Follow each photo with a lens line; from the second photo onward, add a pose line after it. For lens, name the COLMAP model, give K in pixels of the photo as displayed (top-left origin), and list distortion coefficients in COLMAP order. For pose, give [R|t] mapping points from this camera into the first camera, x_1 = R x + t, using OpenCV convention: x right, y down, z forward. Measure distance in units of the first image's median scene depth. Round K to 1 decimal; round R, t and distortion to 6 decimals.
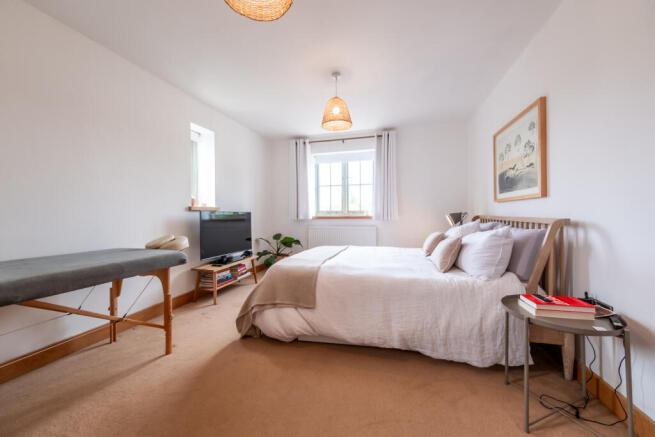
lens RADIAL K [[241.4, 0, 327.8], [0, 241.4, 220.3], [0, 0, 1]] dist [0.001492, 0.000012]
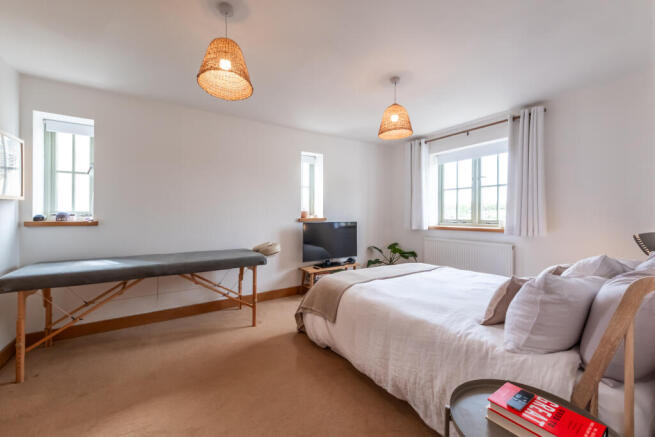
lens RADIAL K [[261.9, 0, 327.5], [0, 261.9, 218.5], [0, 0, 1]] dist [-0.000334, -0.000117]
pose [[0.750762, 0.013868, -0.660427, 0.385589], [-0.016798, 0.999857, 0.001899, -0.054412], [0.660359, 0.009668, 0.750888, 0.066862]]
